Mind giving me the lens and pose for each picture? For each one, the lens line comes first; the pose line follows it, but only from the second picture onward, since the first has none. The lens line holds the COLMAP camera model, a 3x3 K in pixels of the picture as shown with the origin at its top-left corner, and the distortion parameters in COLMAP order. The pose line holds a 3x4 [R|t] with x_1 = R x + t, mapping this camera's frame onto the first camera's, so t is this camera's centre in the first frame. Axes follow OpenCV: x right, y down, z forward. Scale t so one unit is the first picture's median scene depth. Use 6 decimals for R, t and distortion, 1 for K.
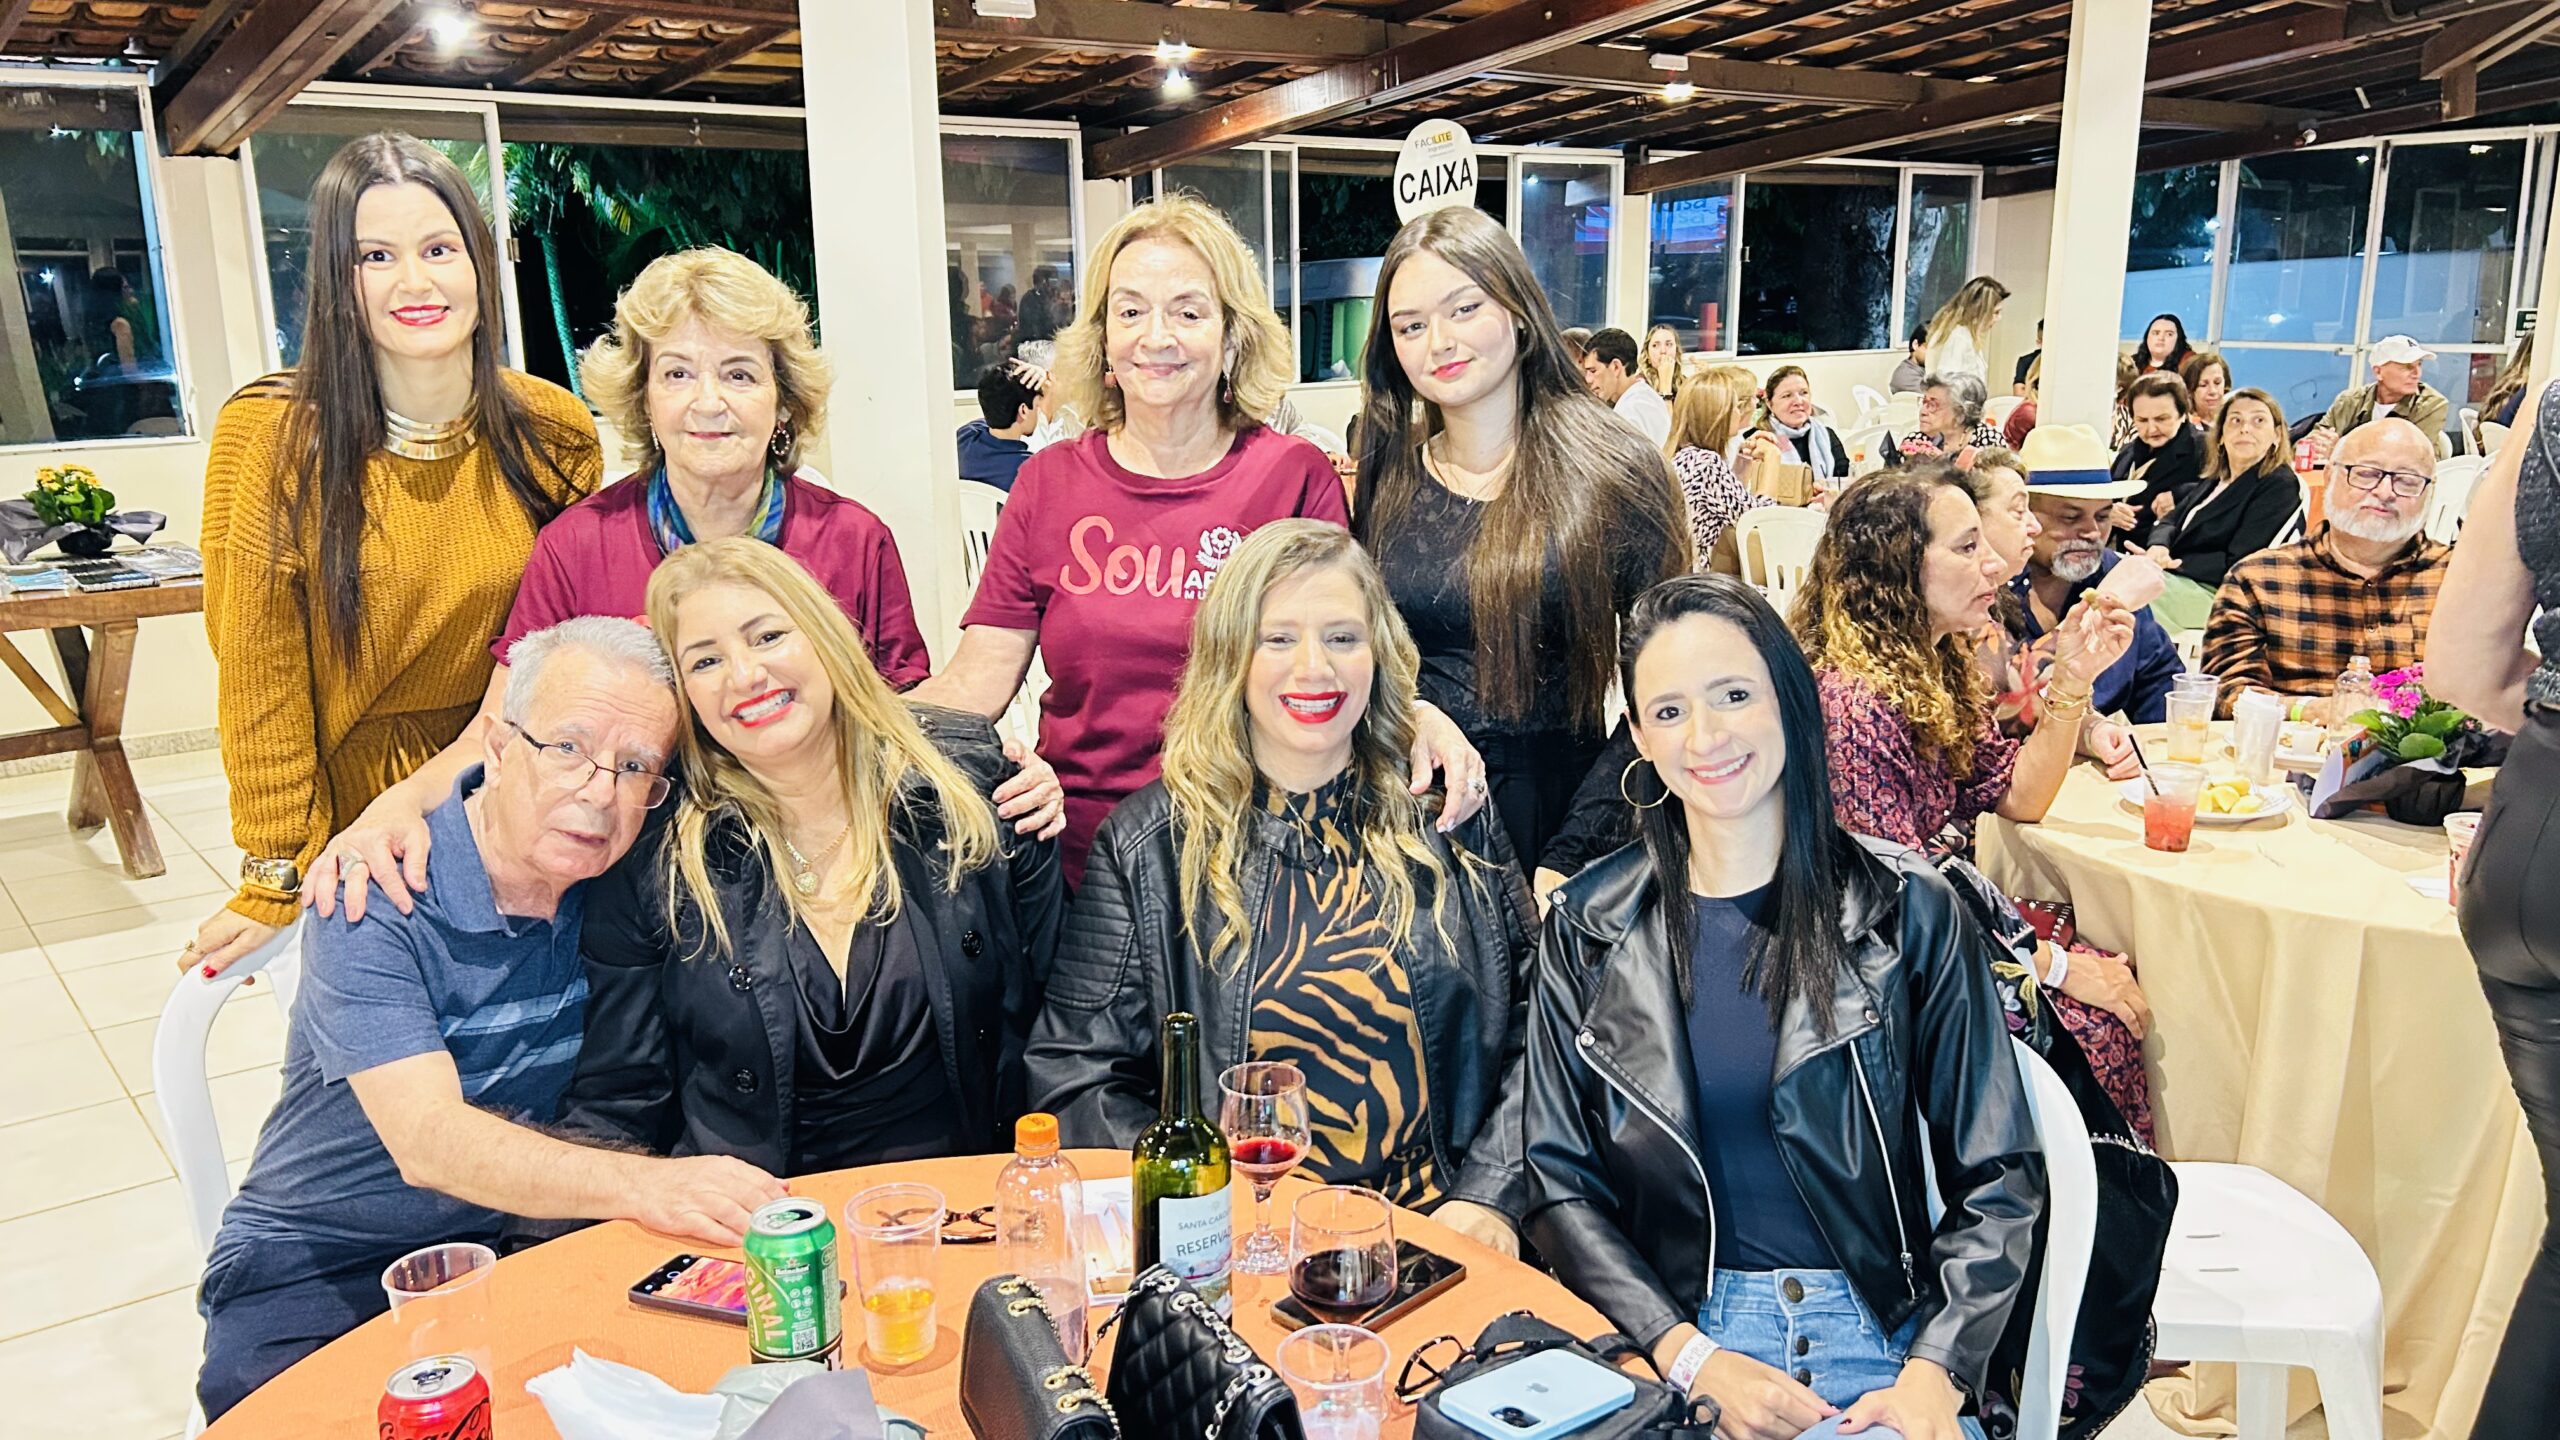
lens RADIAL K [[1883.1, 0, 1355.0], [0, 1883.1, 734.8], [0, 0, 1]] dist [0.034293, -0.028822]
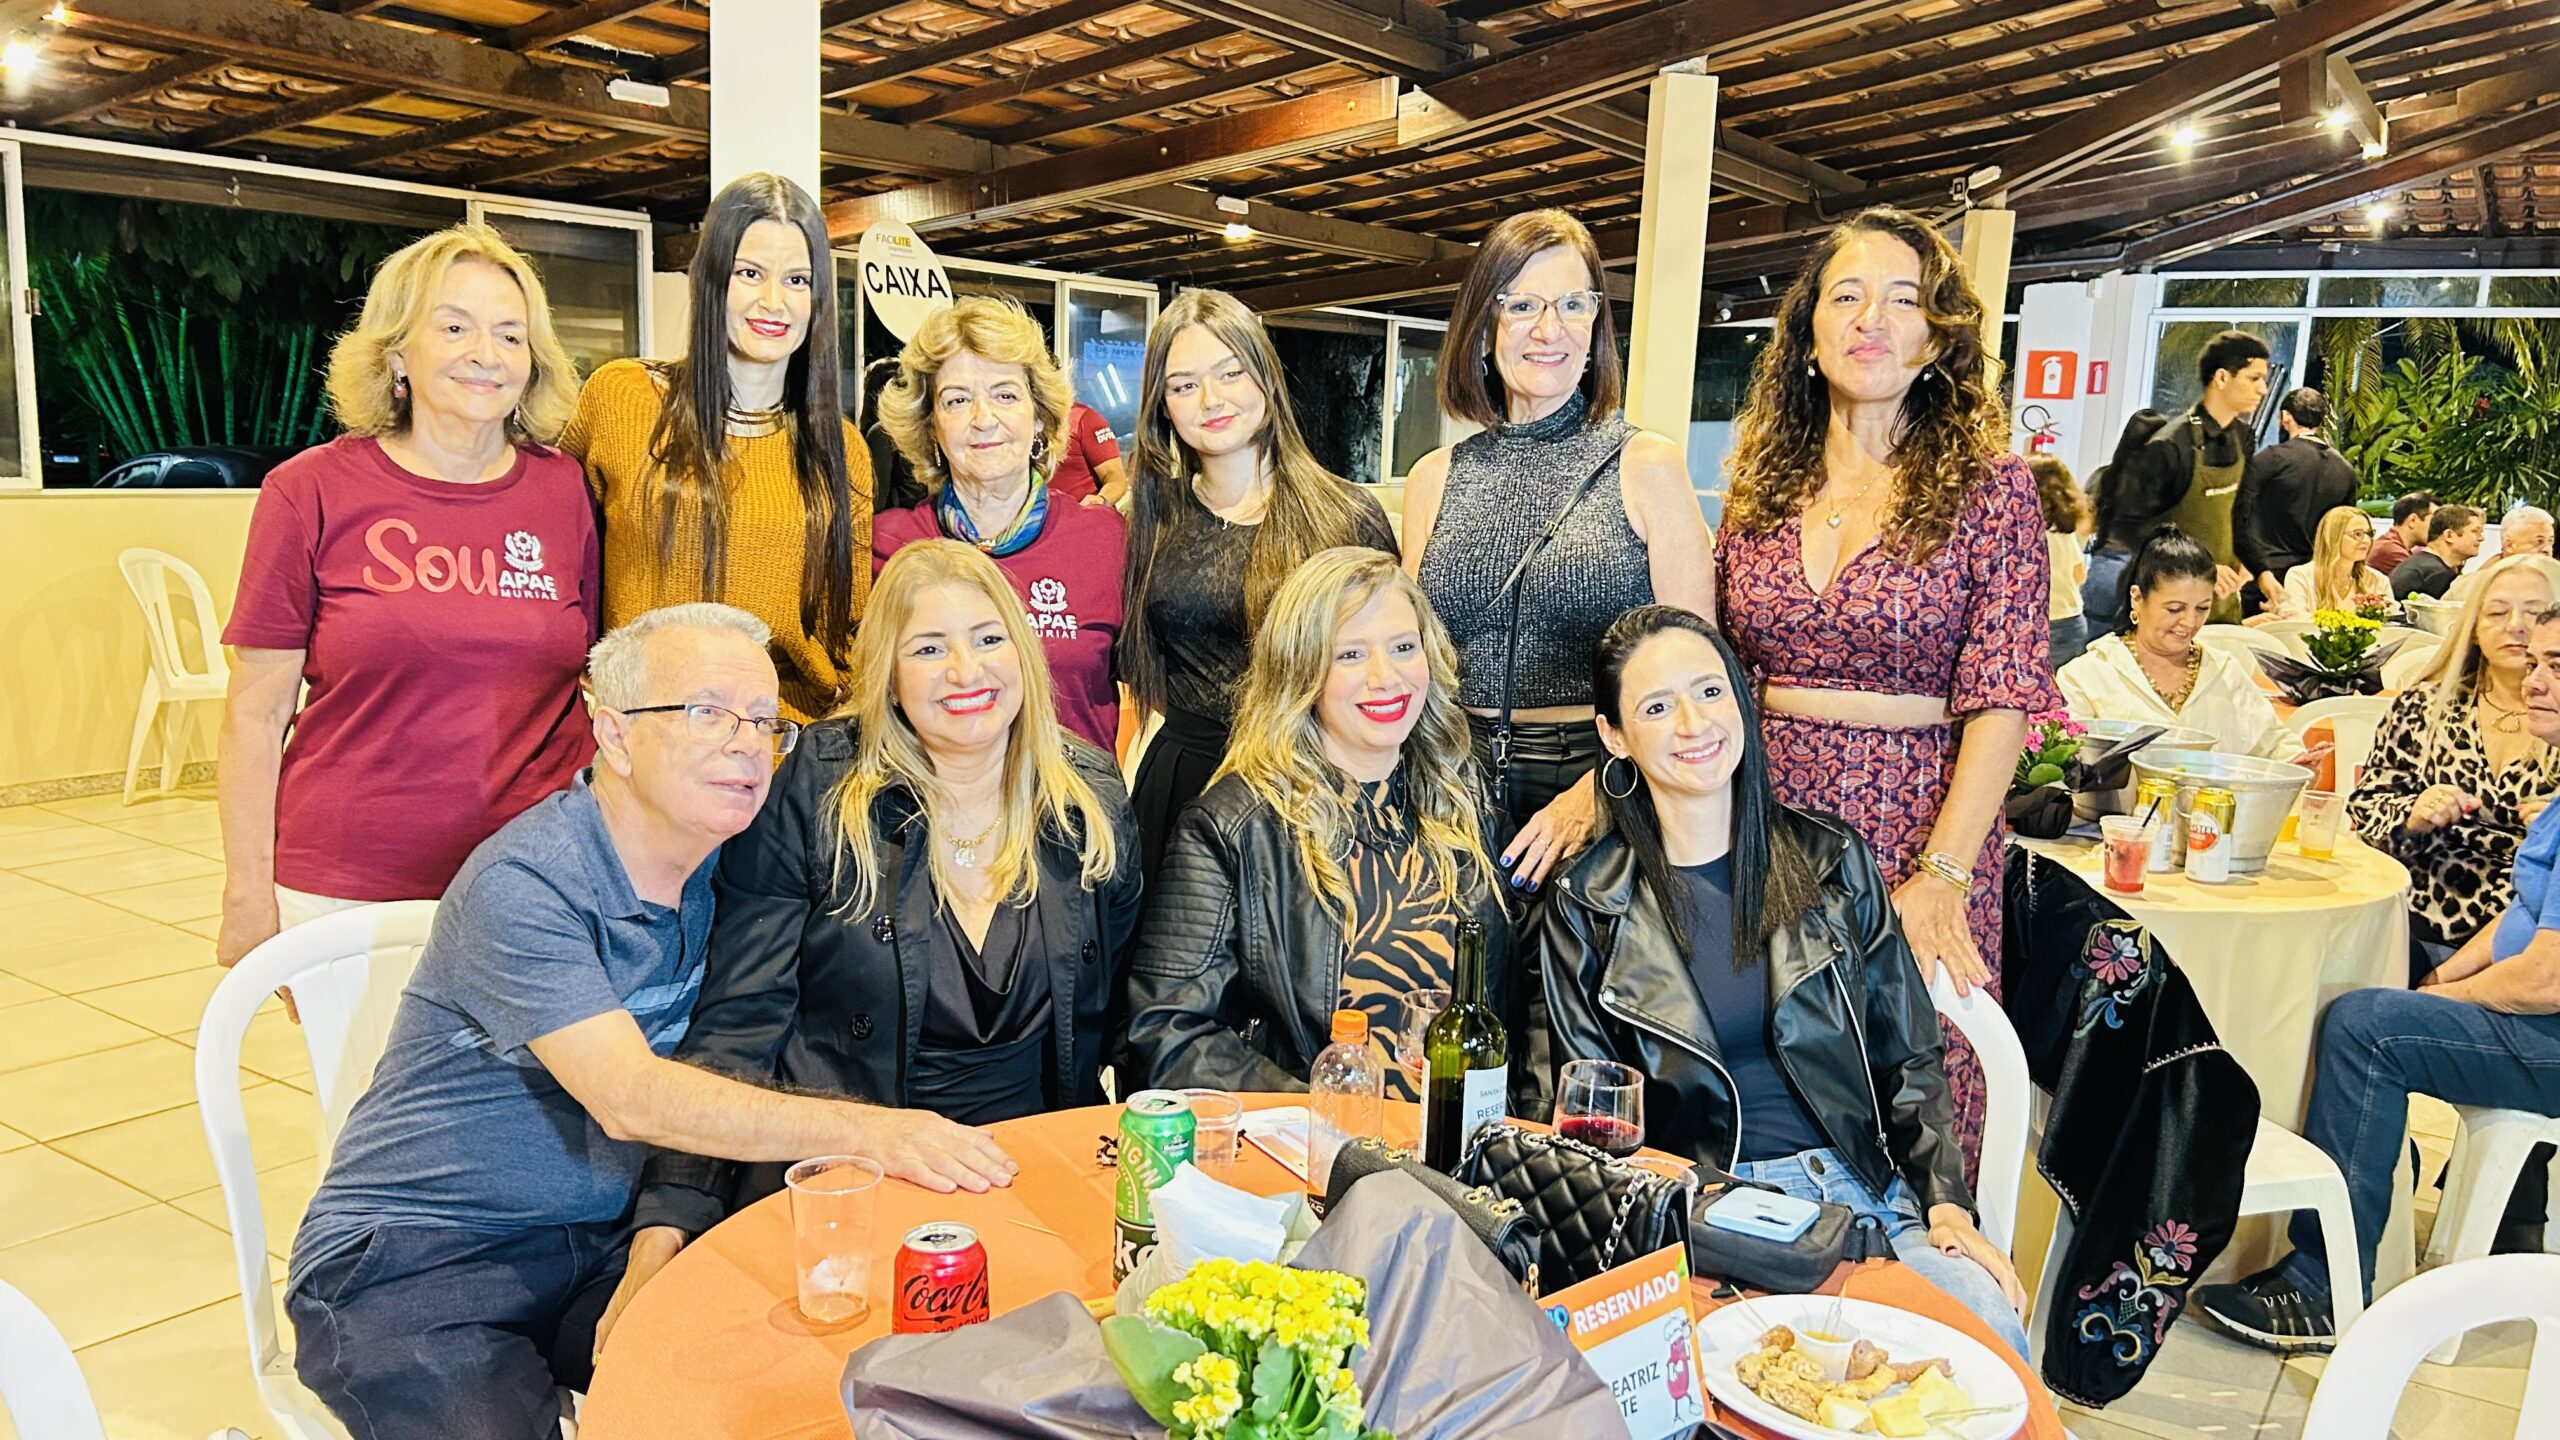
lens RADIAL K [[1883.1, 0, 1355.0], [0, 1883.1, 734.8], [0, 0, 1]] dist [0.034293, -0.028822]
pose [[0.958560, 0.000036, 0.284891, -0.099253], [0.019510, 0.997644, -0.065772, 0.021018], [-0.284222, 0.068605, 0.956301, -0.028977]]
